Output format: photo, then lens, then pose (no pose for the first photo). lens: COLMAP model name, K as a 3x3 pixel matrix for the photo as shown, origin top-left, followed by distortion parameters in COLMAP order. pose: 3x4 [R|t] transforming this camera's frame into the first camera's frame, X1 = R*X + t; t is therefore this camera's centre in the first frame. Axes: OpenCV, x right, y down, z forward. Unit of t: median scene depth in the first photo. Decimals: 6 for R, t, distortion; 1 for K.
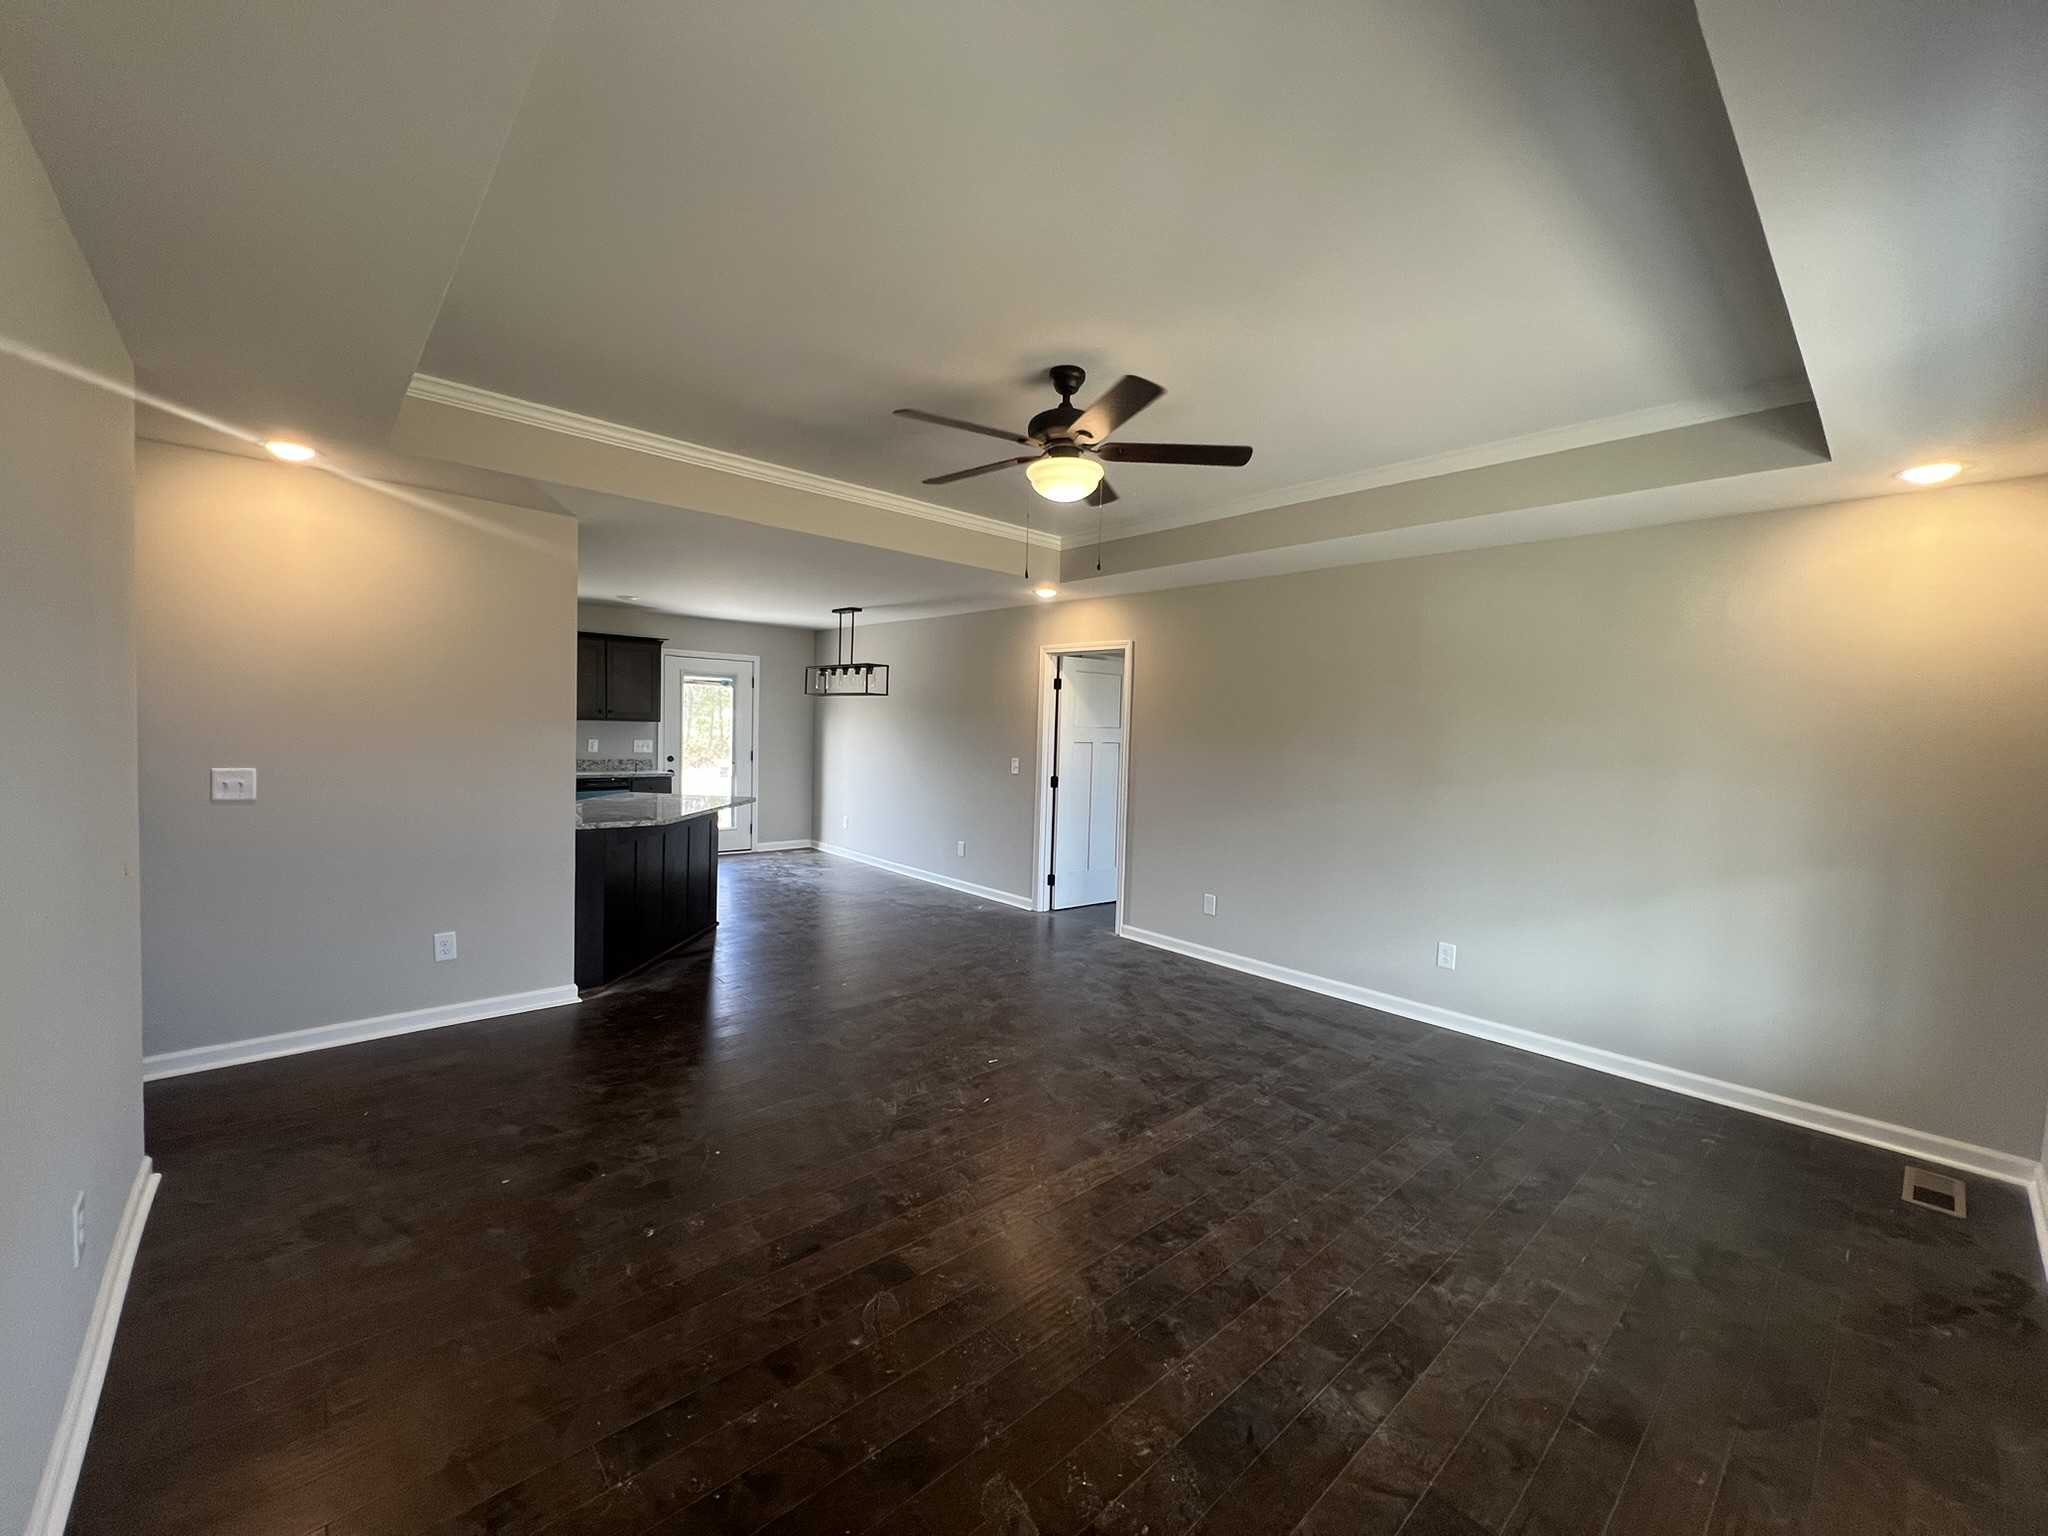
lens RADIAL K [[817.3, 0, 1020.6], [0, 817.3, 762.4], [0, 0, 1]] dist [-0.001453, 0.000329]
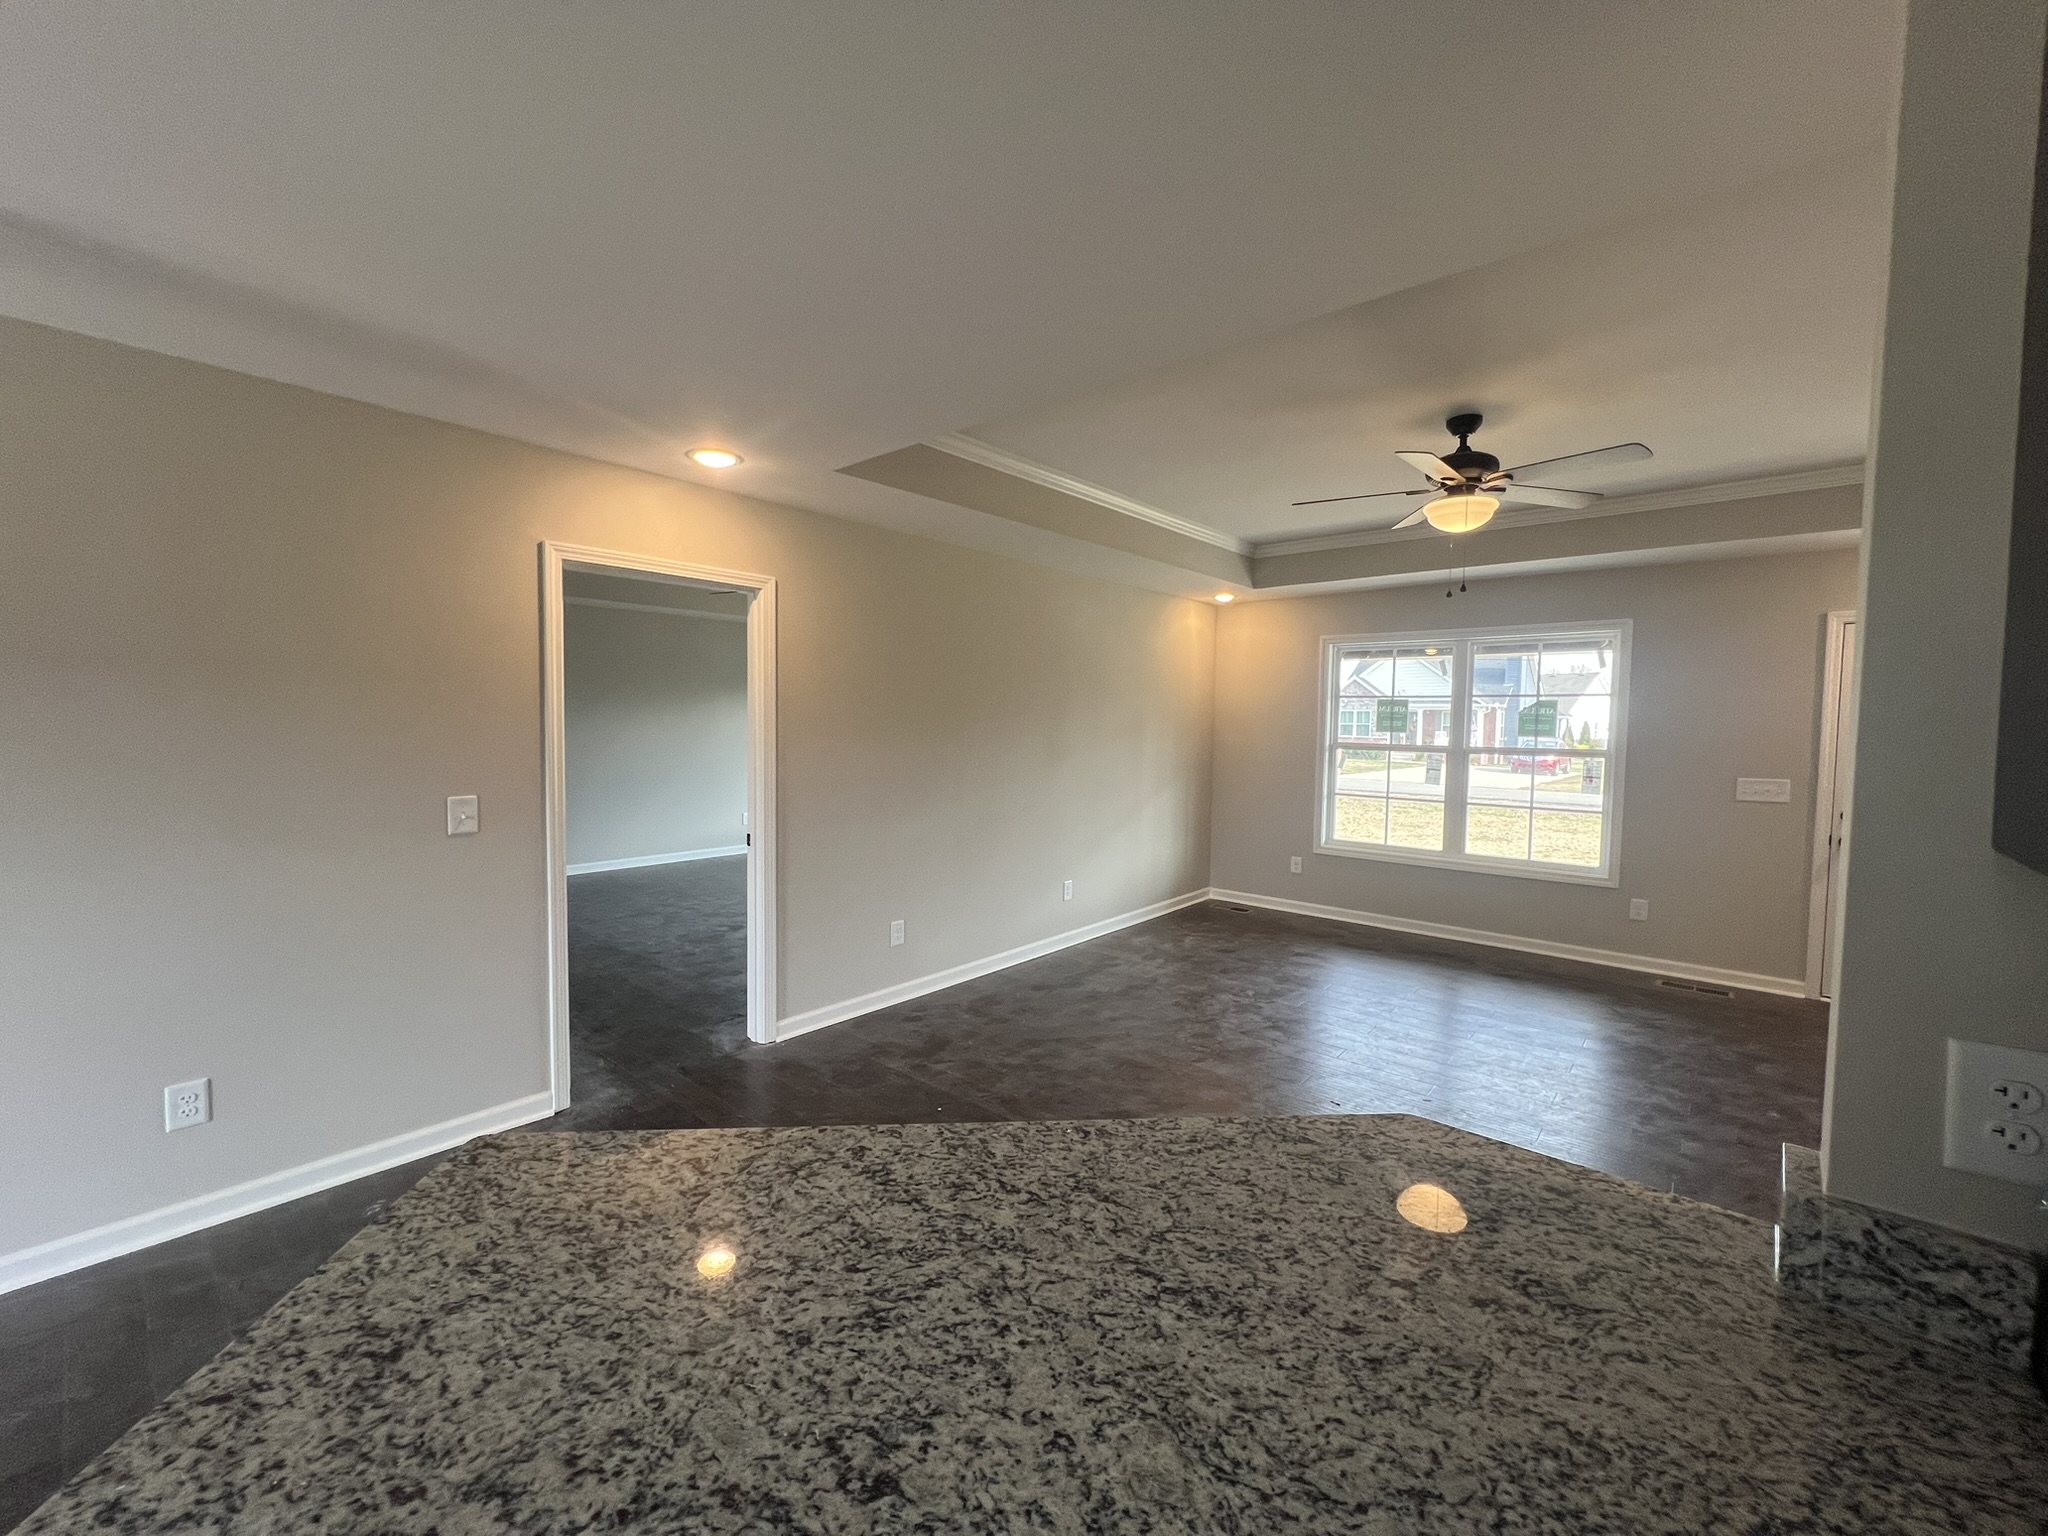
lens RADIAL K [[817.3, 0, 1020.6], [0, 817.3, 762.4], [0, 0, 1]] dist [-0.001453, 0.000329]
pose [[-0.122438, -0.087235, 0.988635, -0.862262], [0.028069, 0.995427, 0.091311, -0.098464], [-0.992079, 0.038930, -0.119429, 1.467963]]
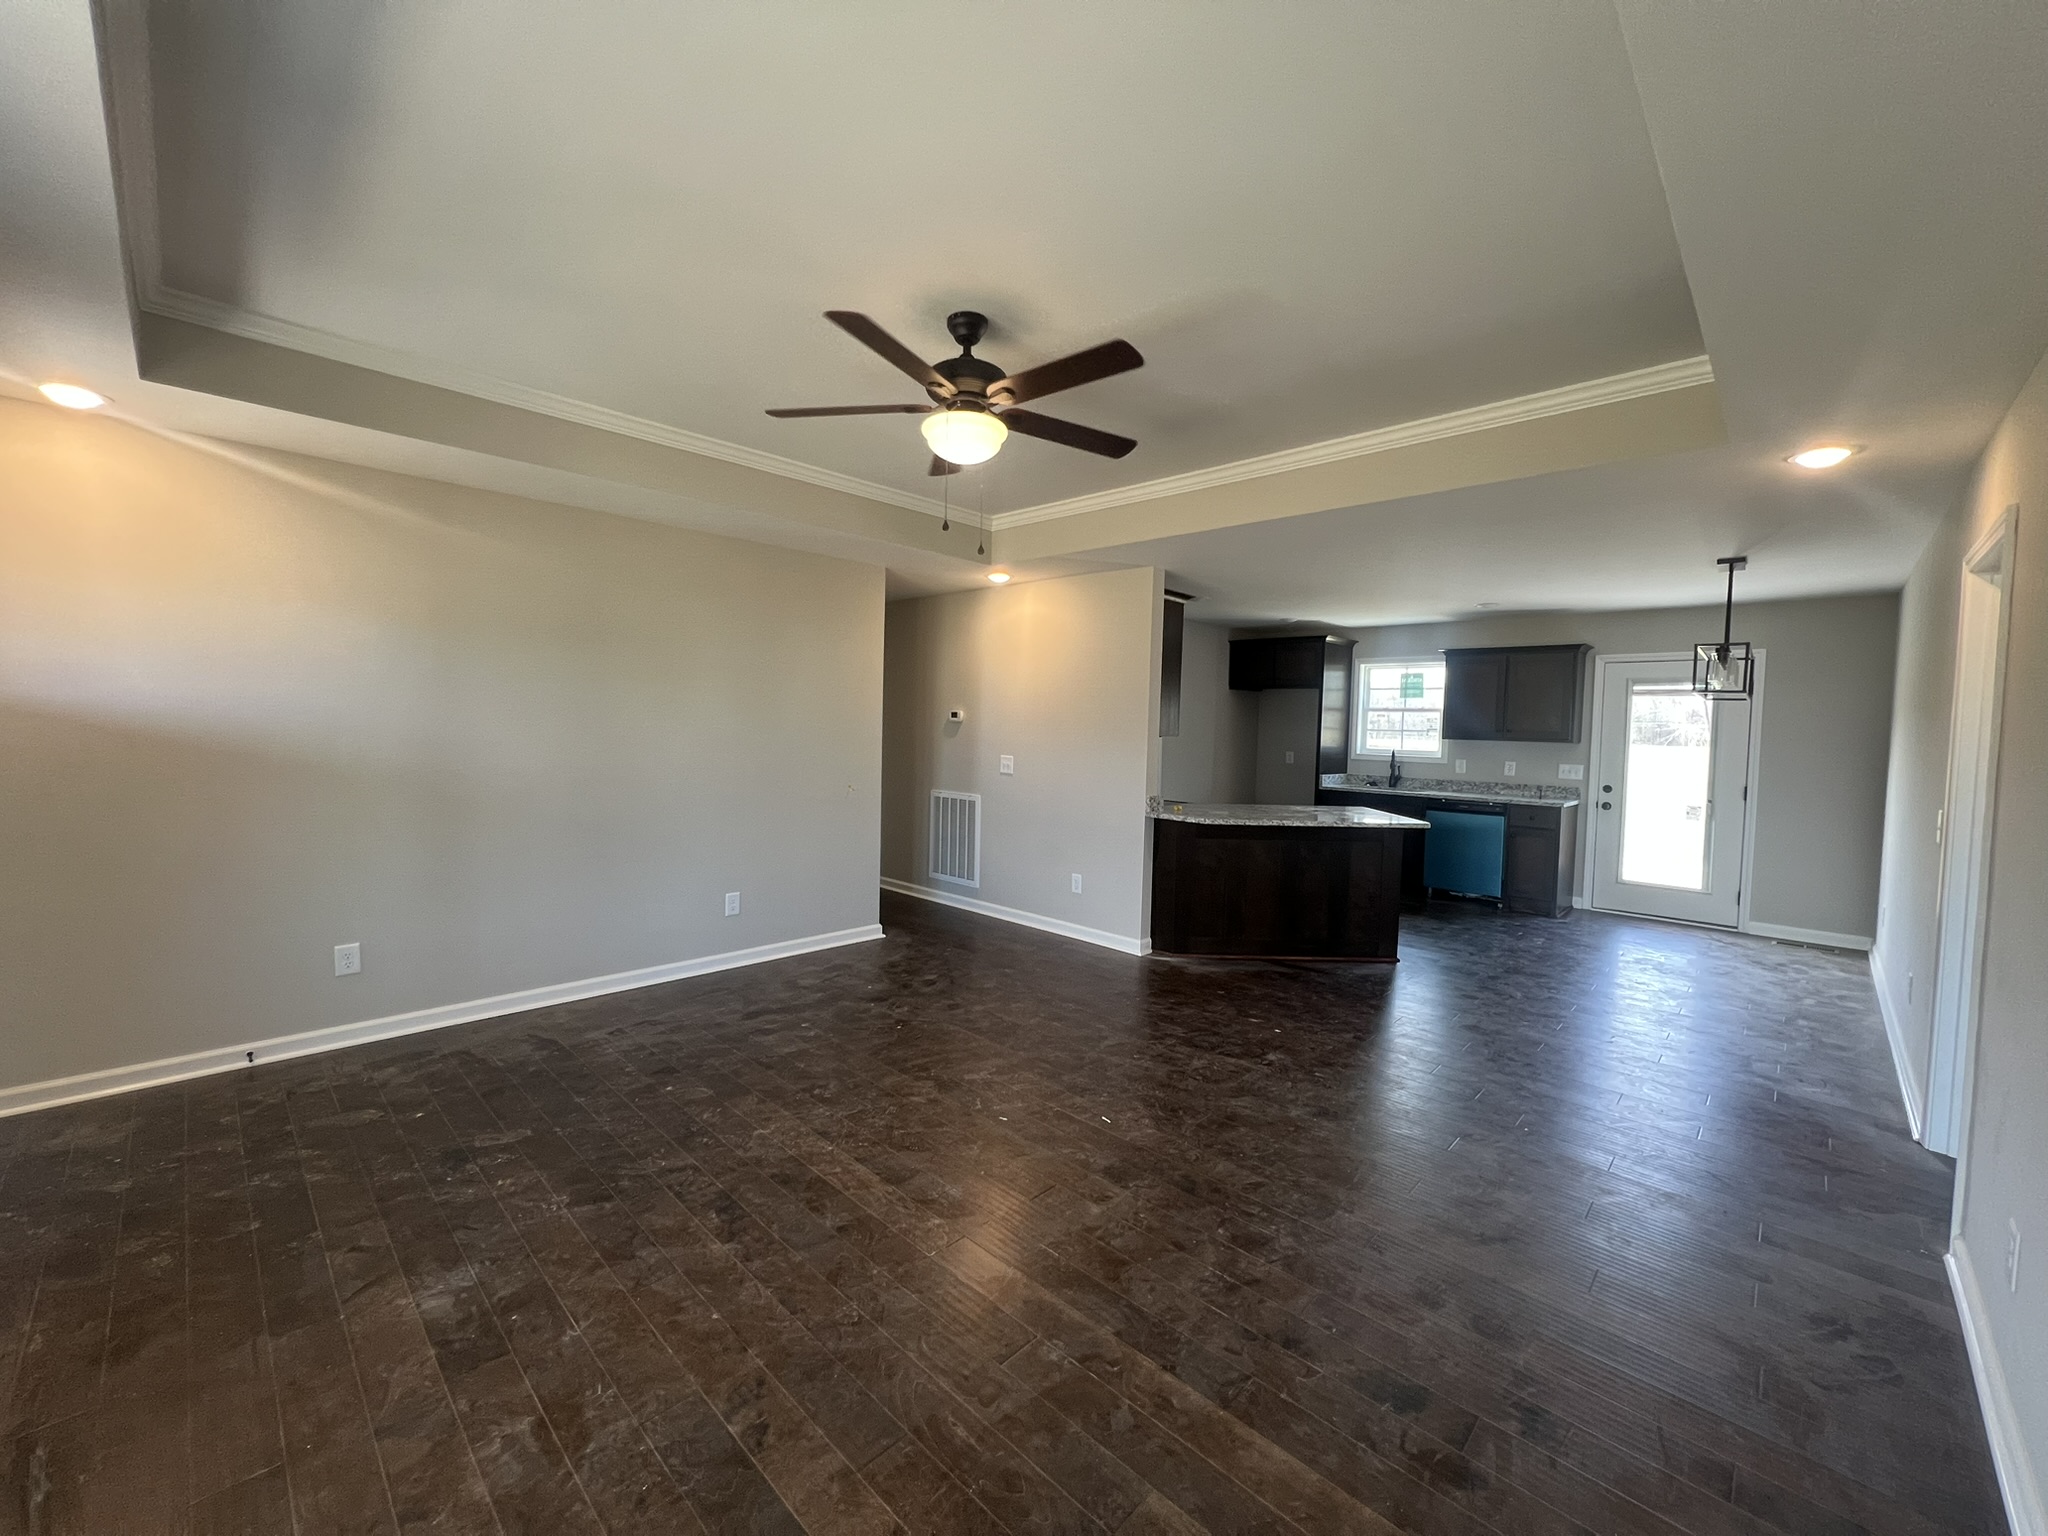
lens RADIAL K [[817.3, 0, 1020.6], [0, 817.3, 762.4], [0, 0, 1]] dist [-0.001453, 0.000329]
pose [[0.065307, 0.016024, -0.997737, 0.802959], [-0.068023, 0.997617, 0.011570, -0.000952], [0.995544, 0.067113, 0.066242, 0.854083]]
